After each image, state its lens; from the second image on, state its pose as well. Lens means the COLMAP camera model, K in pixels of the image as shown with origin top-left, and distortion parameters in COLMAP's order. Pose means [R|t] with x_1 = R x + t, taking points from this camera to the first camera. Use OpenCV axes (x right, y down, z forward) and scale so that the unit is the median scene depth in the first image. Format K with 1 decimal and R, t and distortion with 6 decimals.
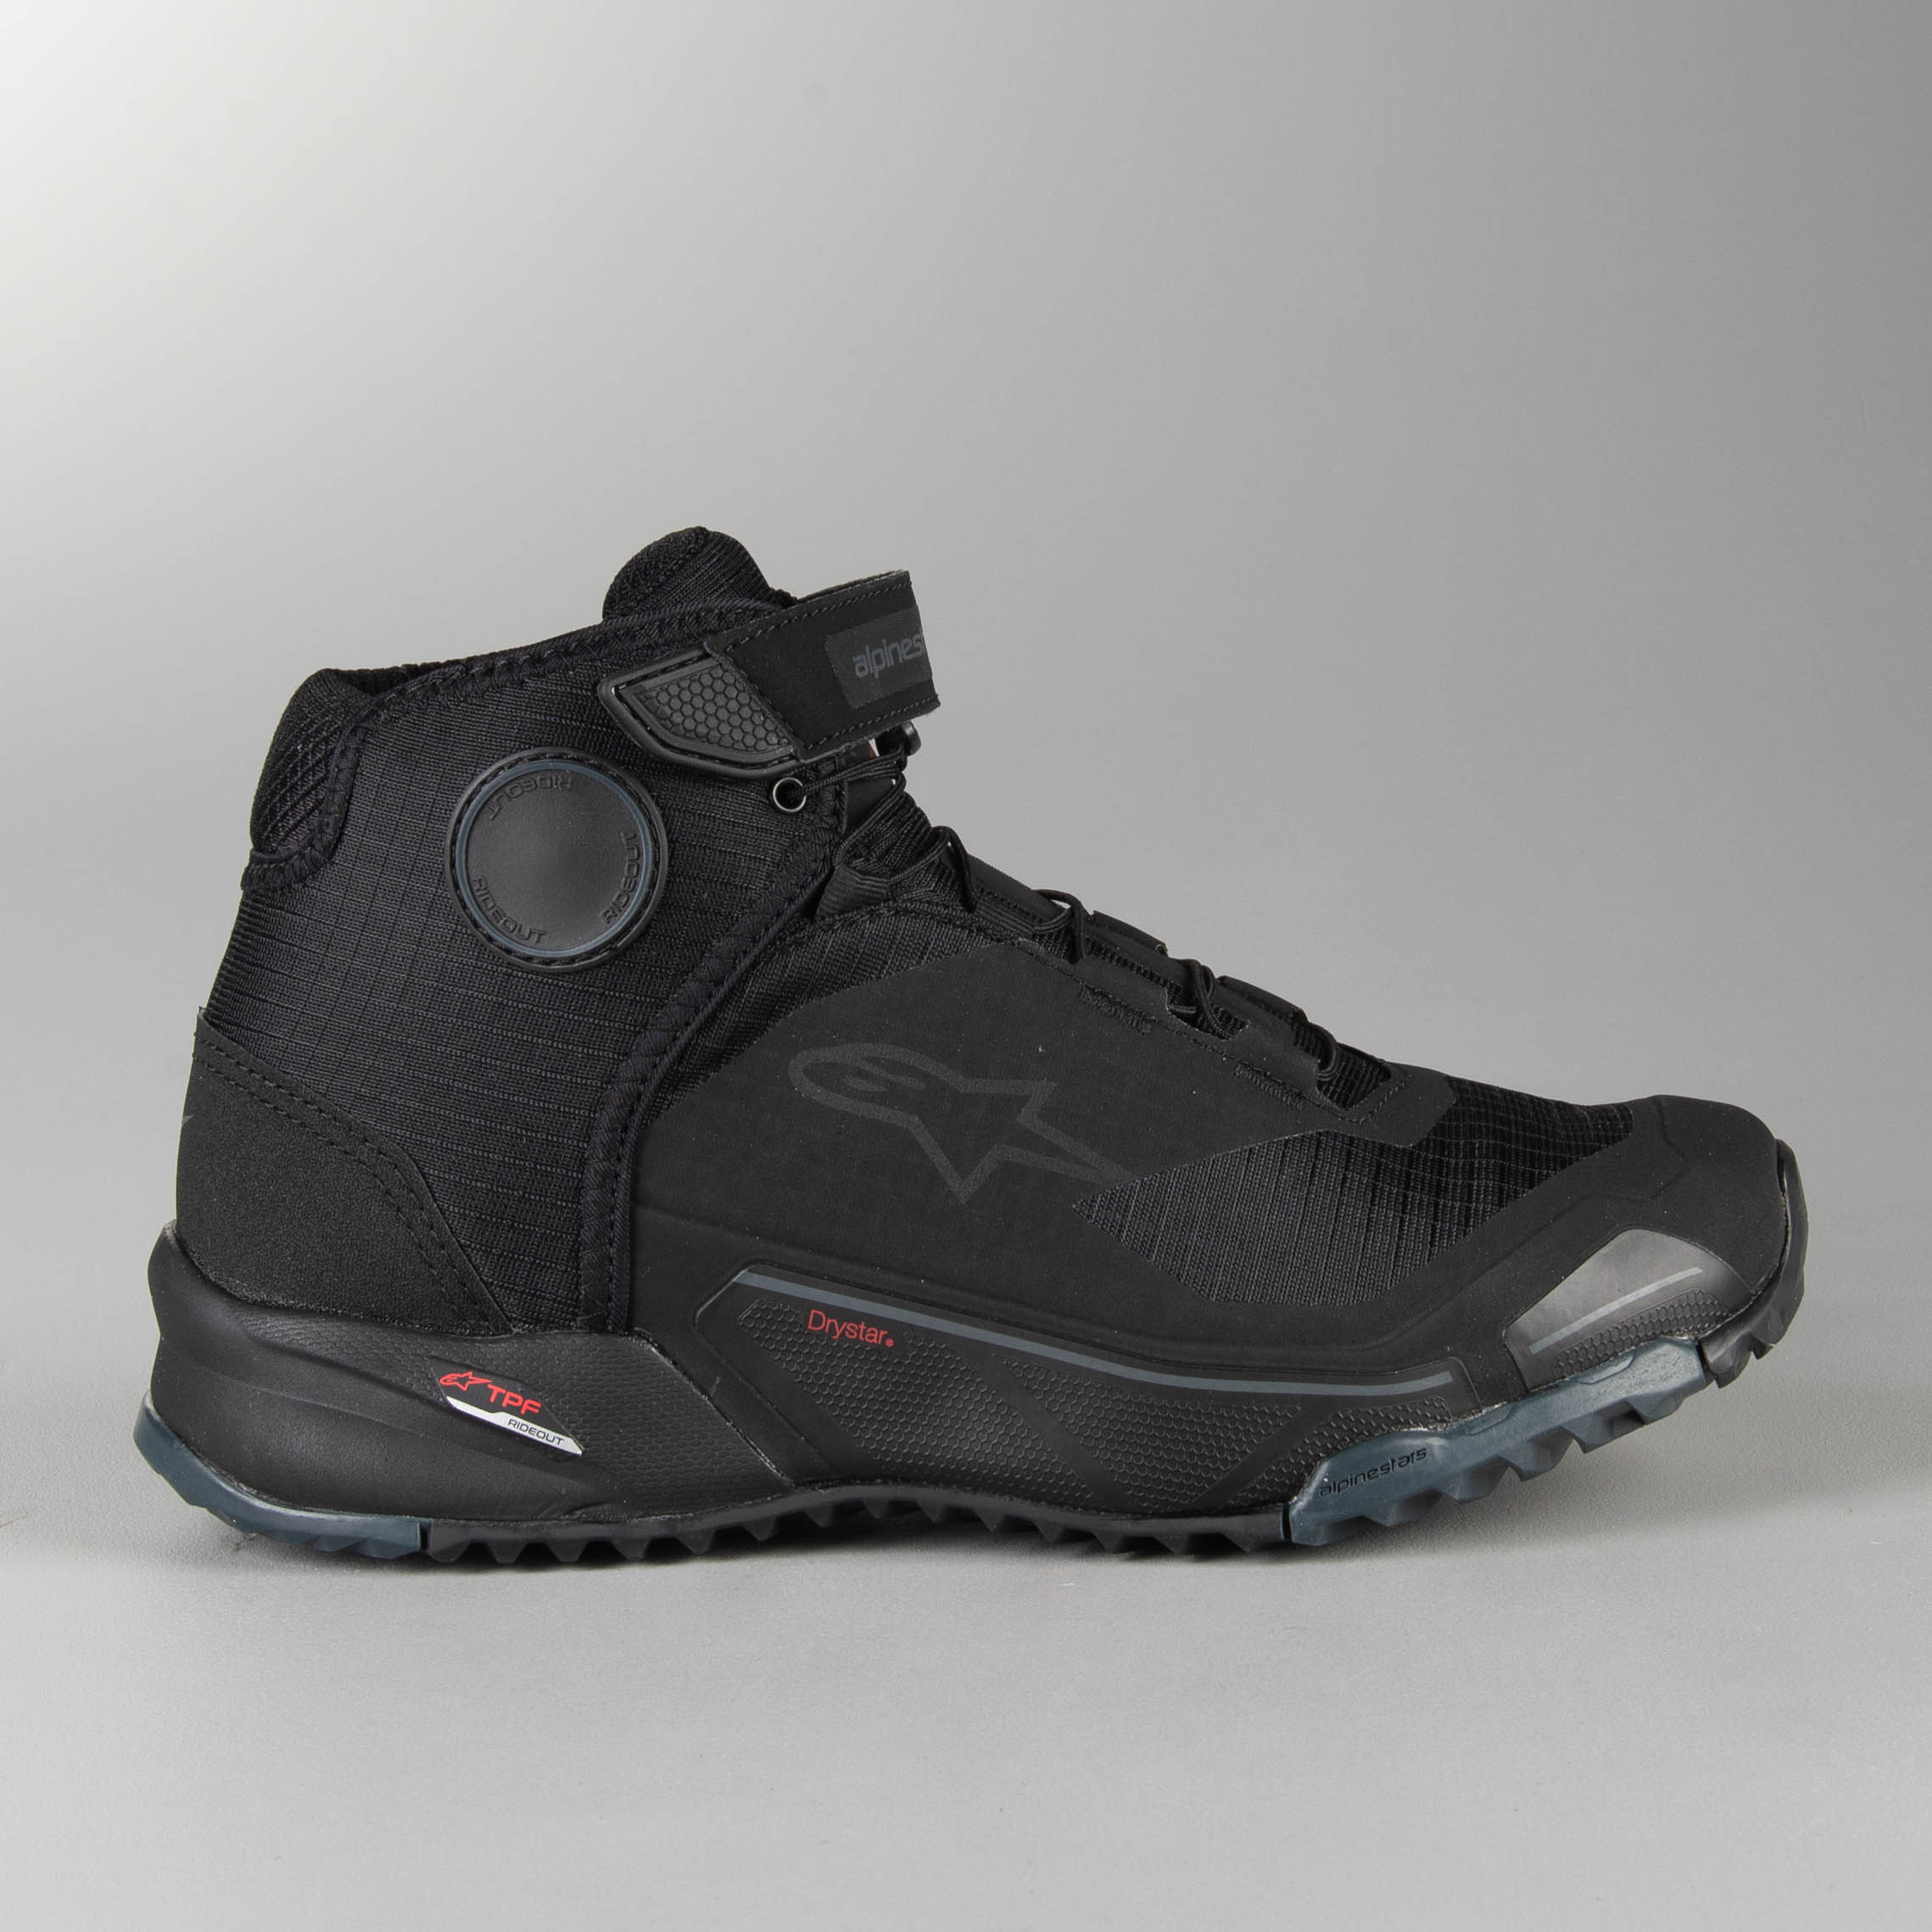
lens RADIAL K [[5120.5, 0, 966.0], [0, 5120.5, 966.0], [0, 0, 1]] dist [0.047348, 0.693072]
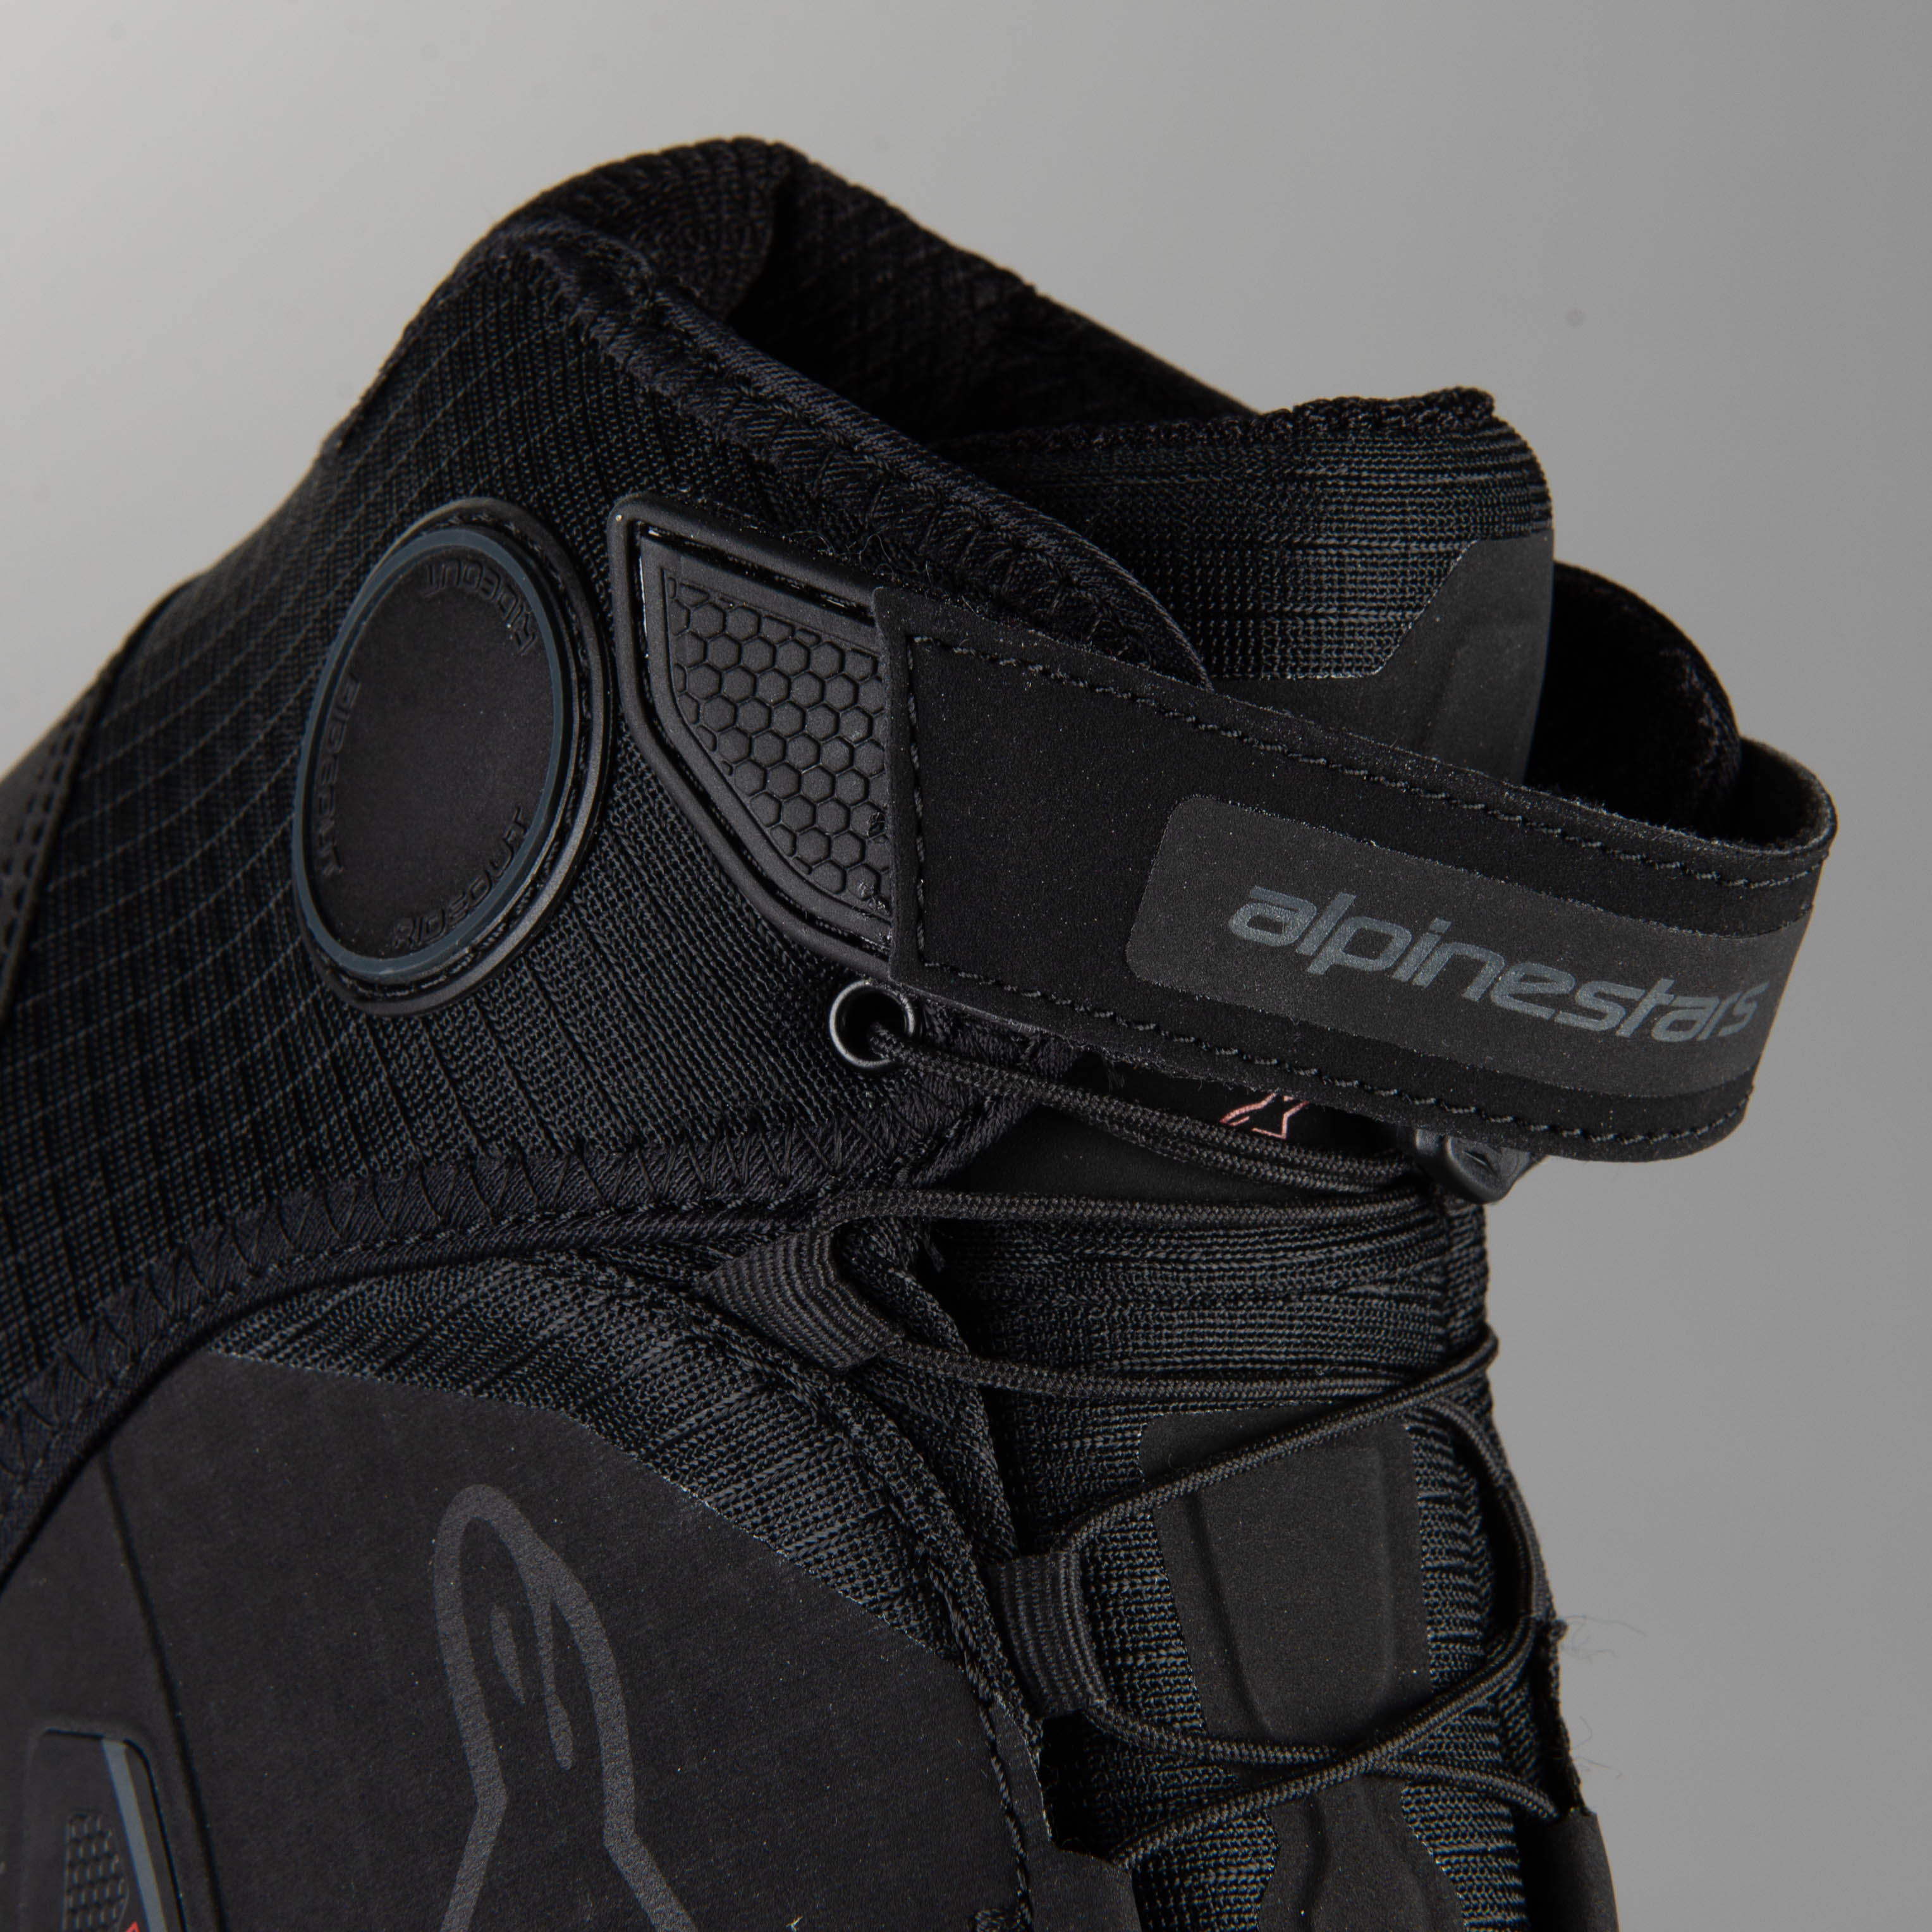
lens RADIAL K [[5600.2, 0, 966.0], [0, 5600.2, 966.0], [0, 0, 1]] dist [0.337556, -9.315933]
pose [[0.506090, 0.670124, -0.542961, 0.207056], [-0.564595, 0.733311, 0.378798, -0.209353], [0.652001, 0.114848, 0.749470, 0.681805]]
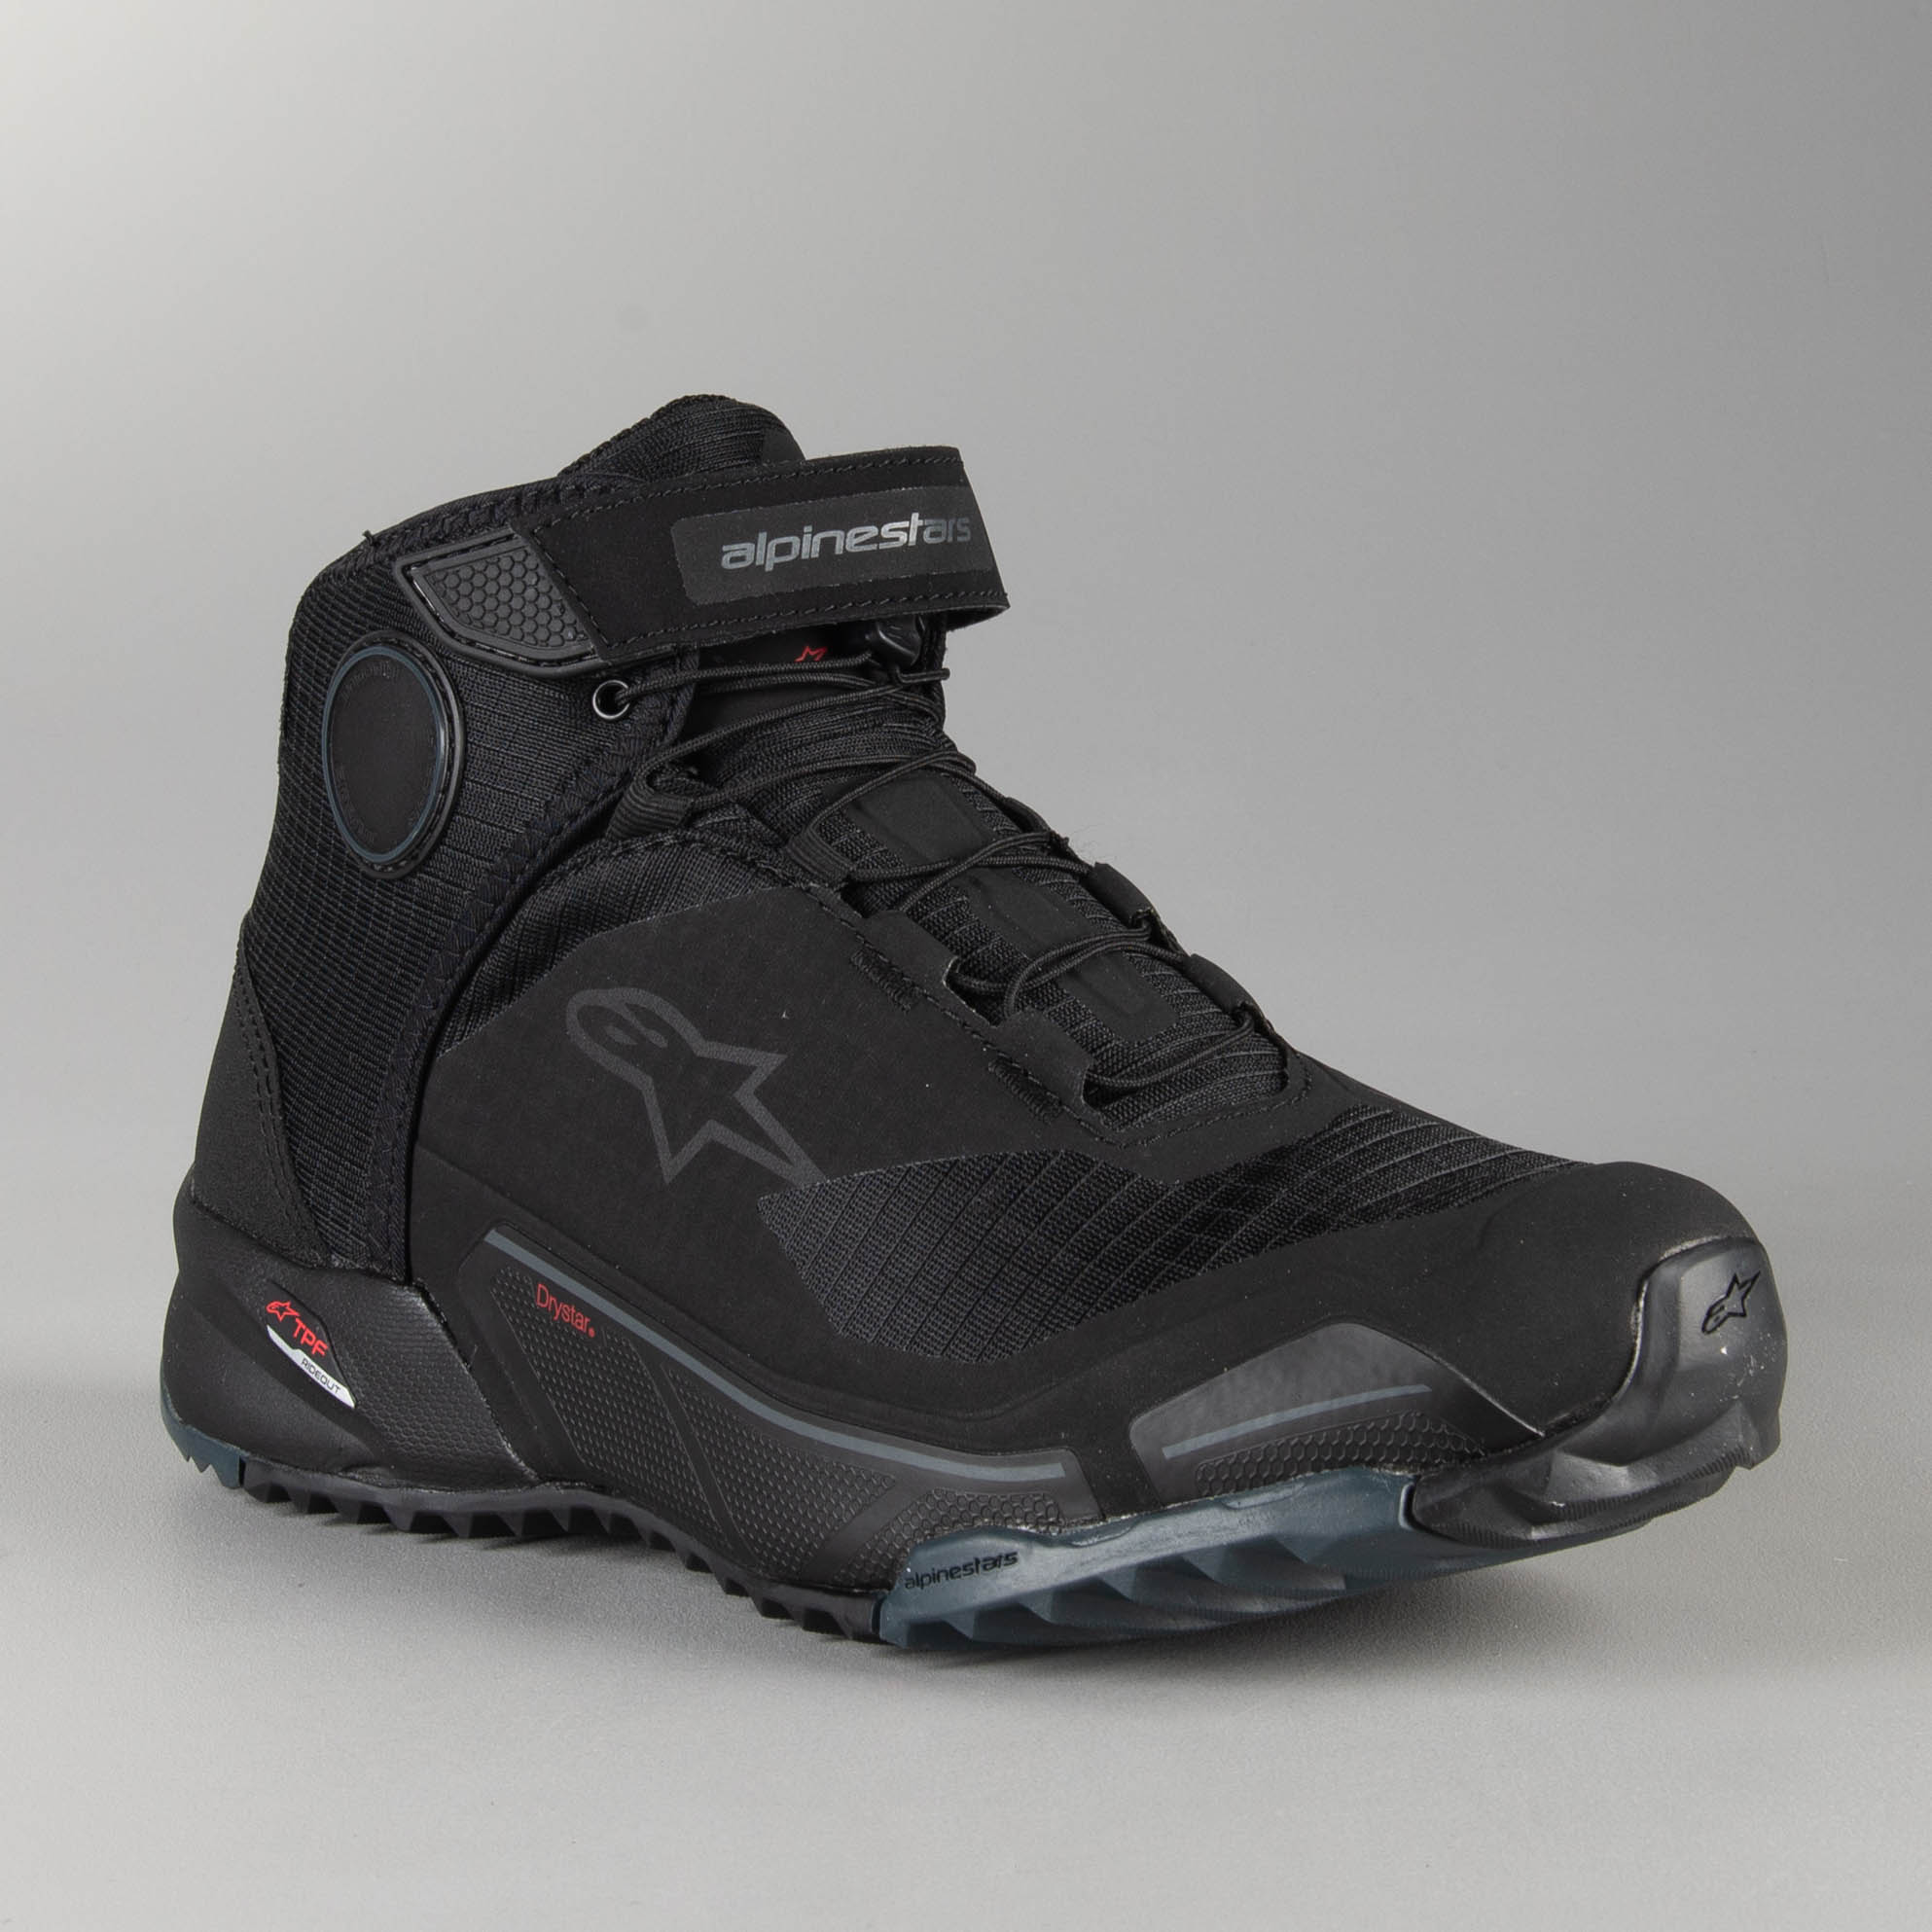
lens RADIAL K [[5120.5, 0, 966.0], [0, 5120.5, 966.0], [0, 0, 1]] dist [0.047348, 0.693072]
pose [[0.754334, 0.091830, -0.650036, 0.591676], [-0.072849, 0.995762, 0.056133, -0.041959], [0.652436, 0.005011, 0.757827, 0.378976]]
